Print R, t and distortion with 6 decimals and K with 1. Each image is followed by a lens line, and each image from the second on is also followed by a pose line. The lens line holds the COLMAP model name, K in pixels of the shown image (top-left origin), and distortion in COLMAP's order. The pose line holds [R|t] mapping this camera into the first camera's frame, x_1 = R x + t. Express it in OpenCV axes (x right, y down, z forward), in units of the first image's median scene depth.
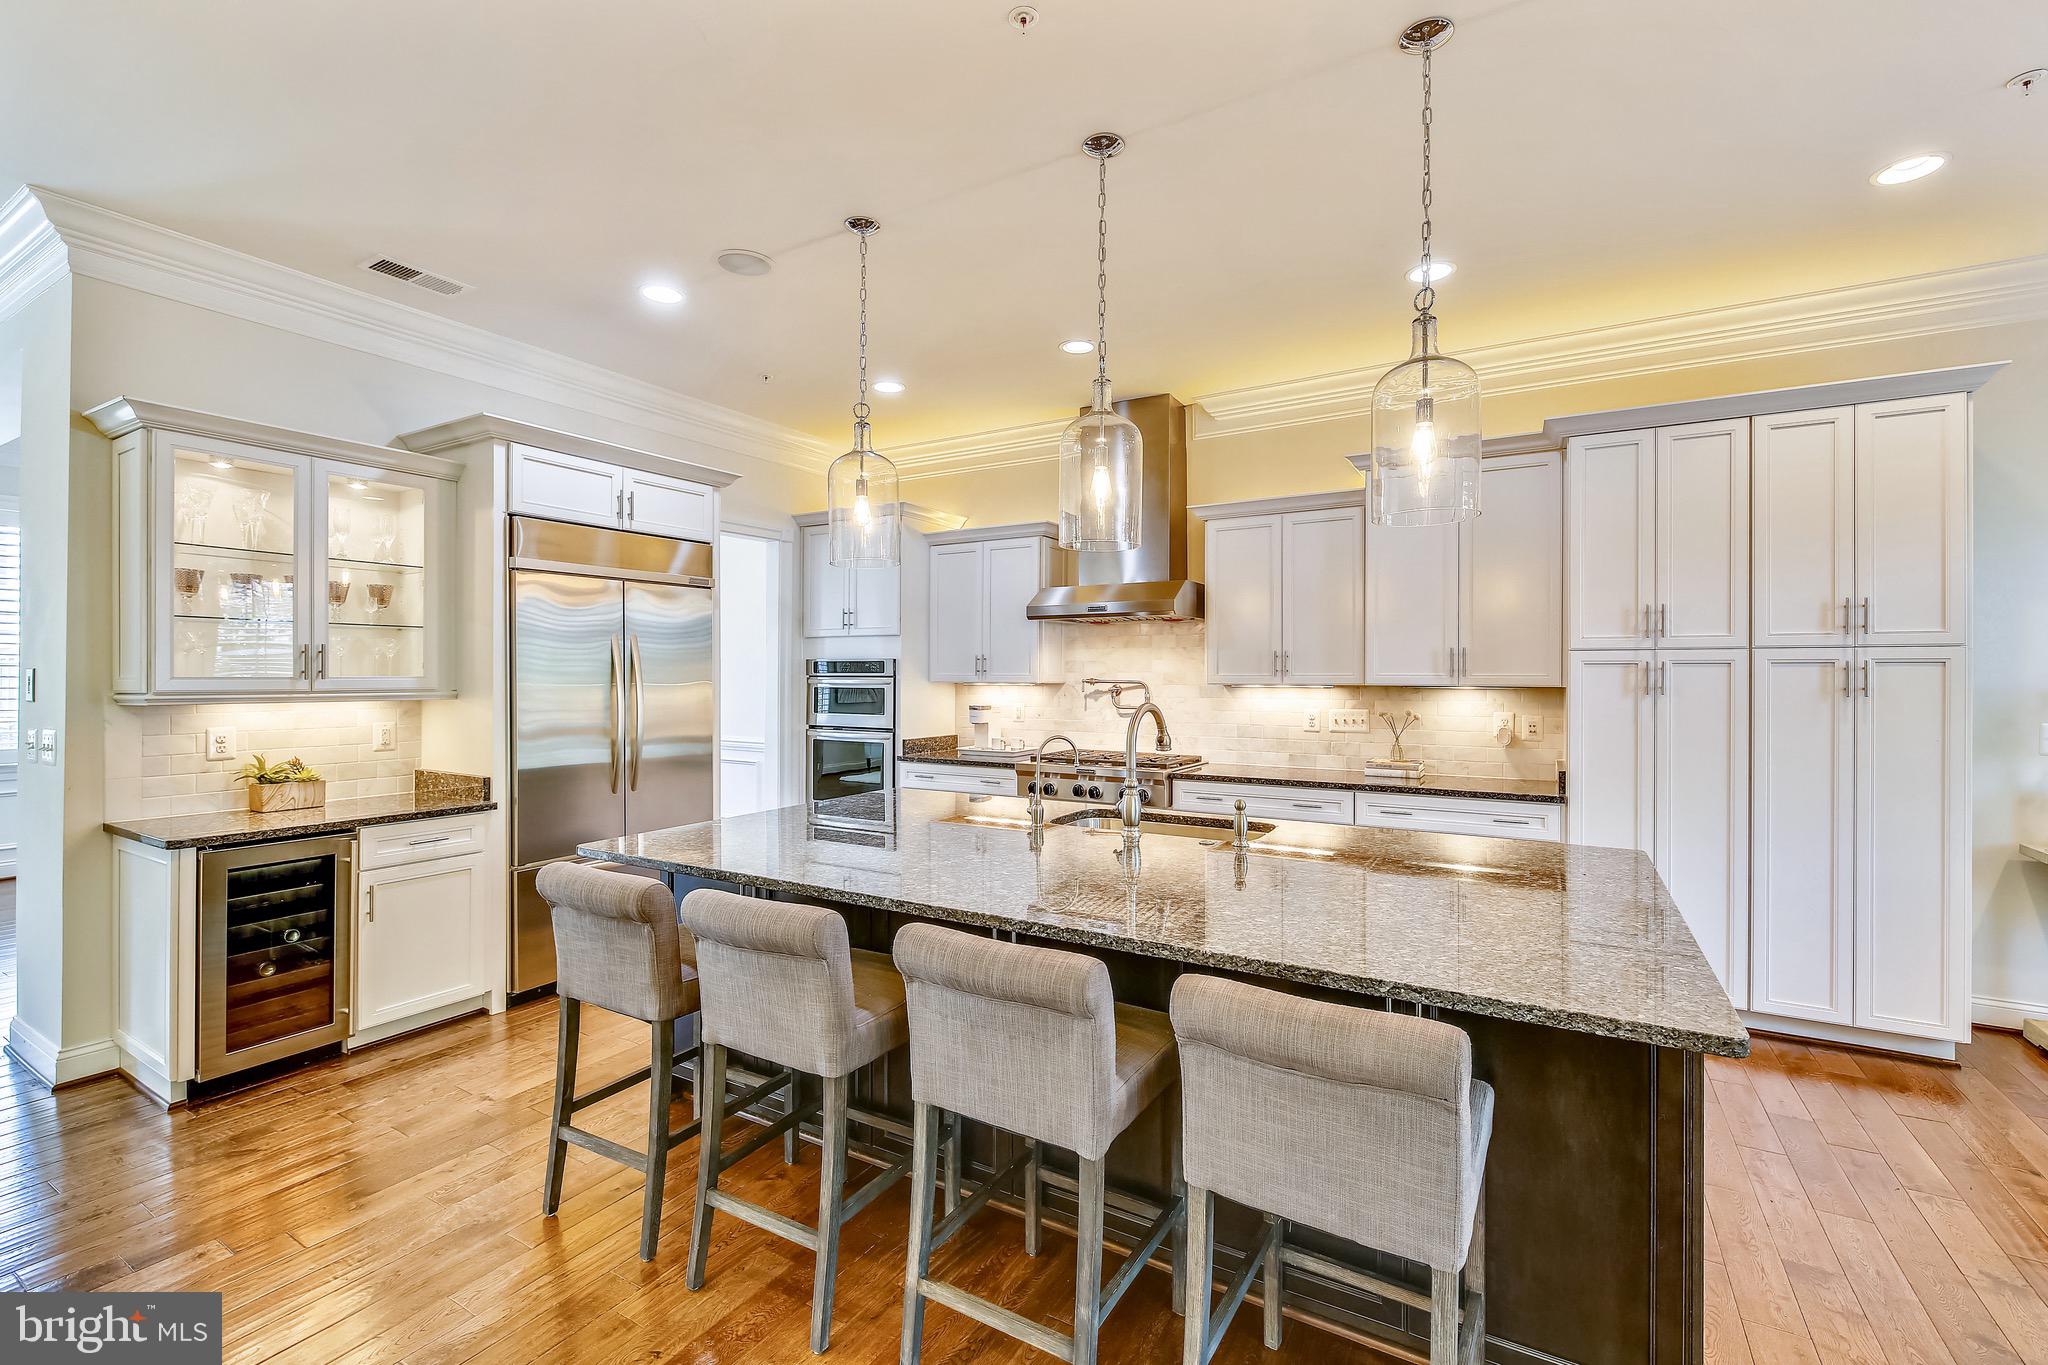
lens RADIAL K [[885.9, 0, 1023.6], [0, 885.9, 678.4], [0, 0, 1]] dist [-0.000976, -0.000256]
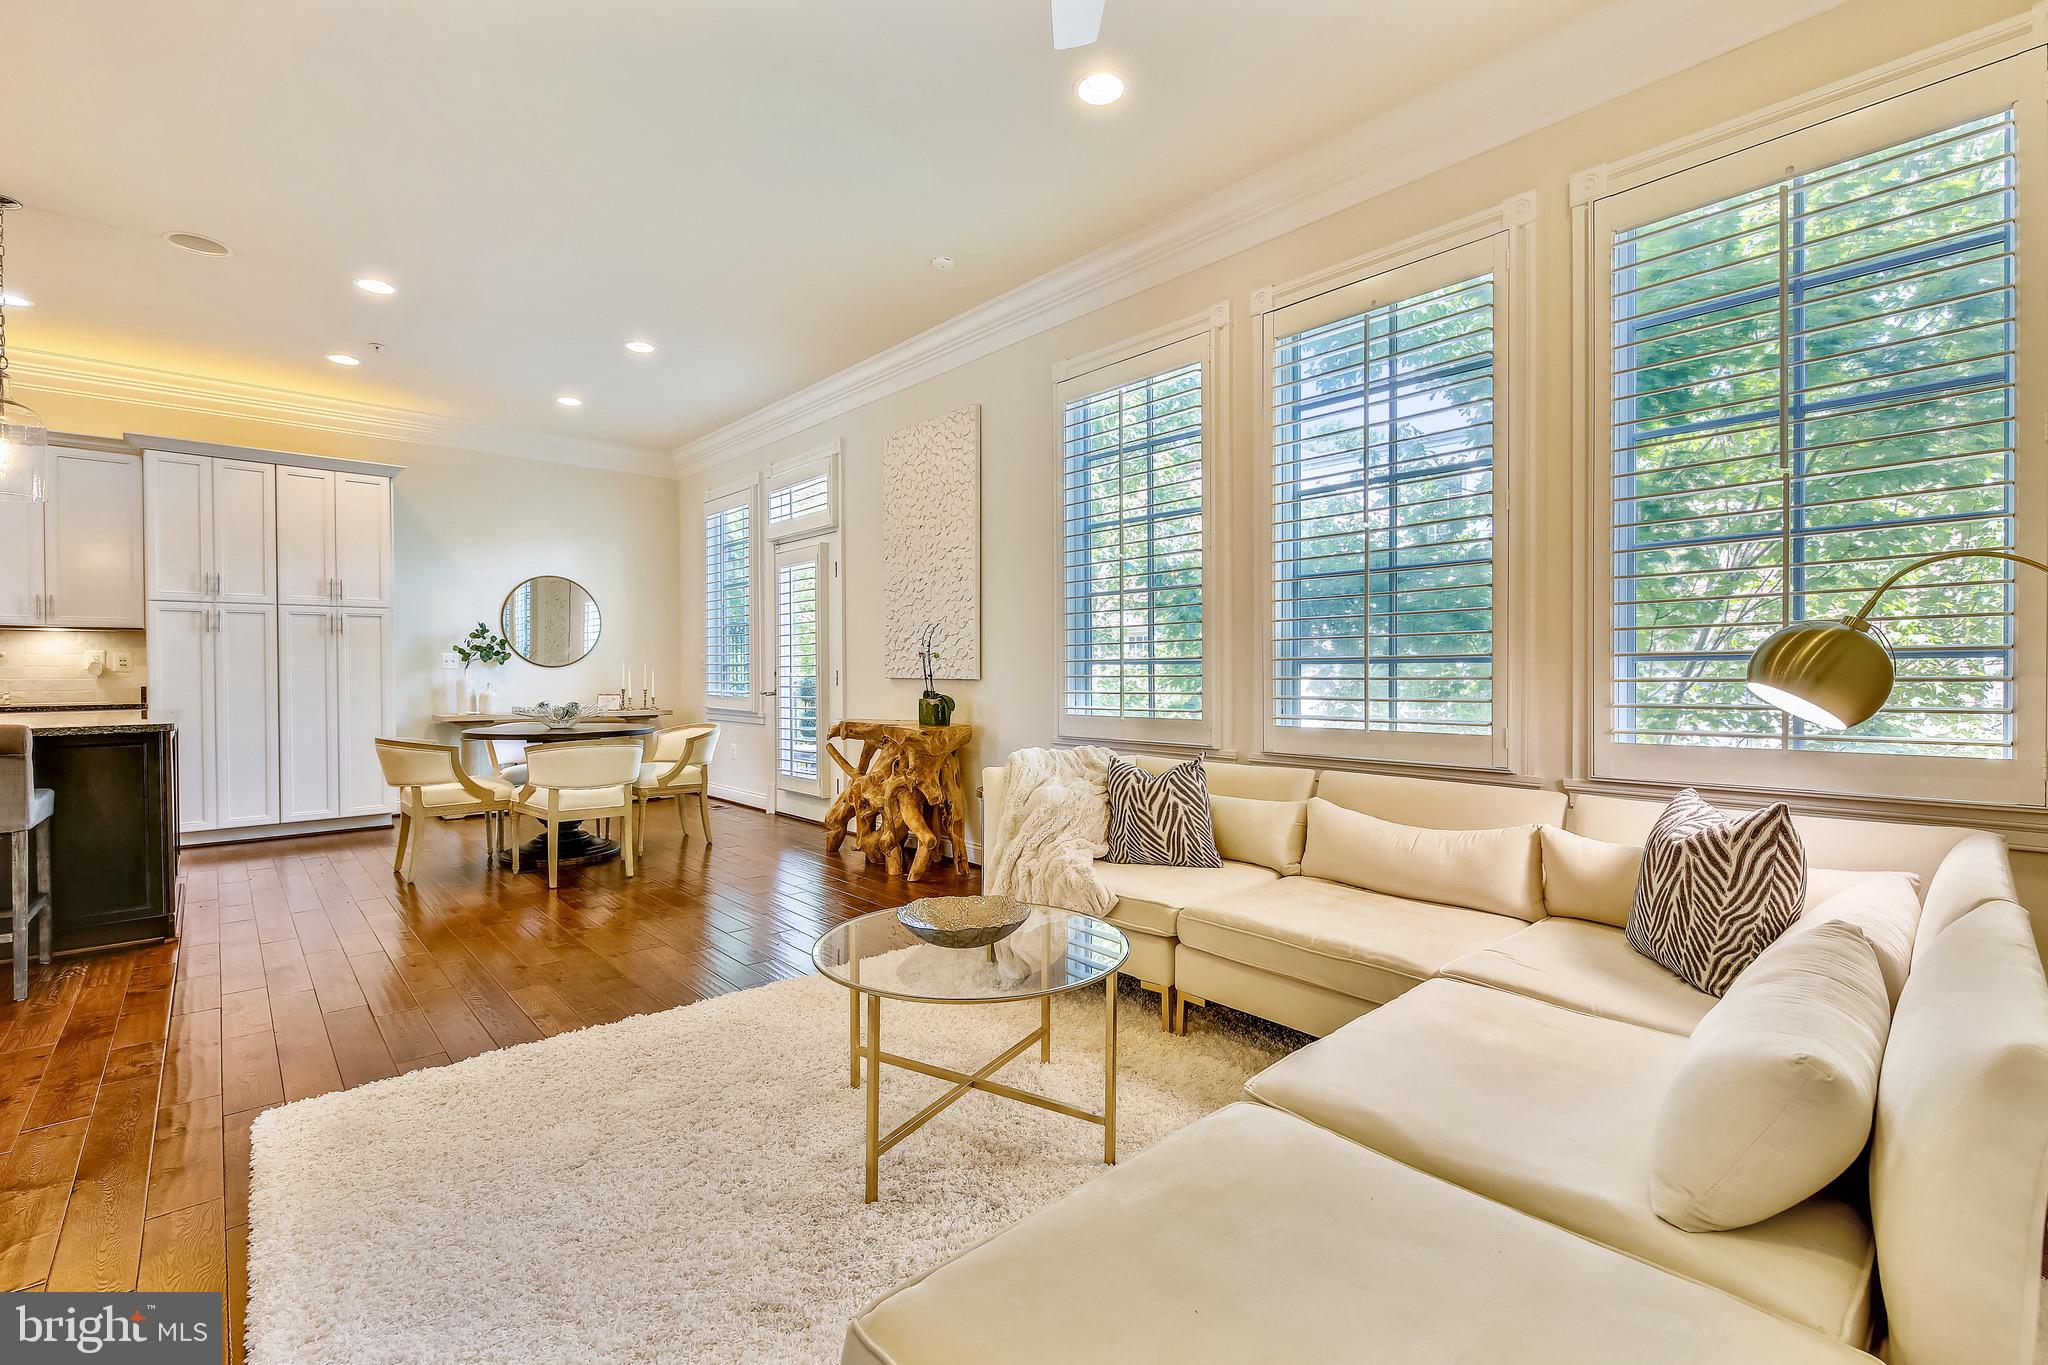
lens RADIAL K [[885.9, 0, 1020.2], [0, 885.9, 680.6], [0, 0, 1]] dist [-0.000976, -0.000256]
pose [[0.294372, -0.017640, 0.955528, -0.345690], [0.006731, 0.999843, 0.016385, 0.087074], [-0.955667, 0.001608, 0.294444, -0.792742]]
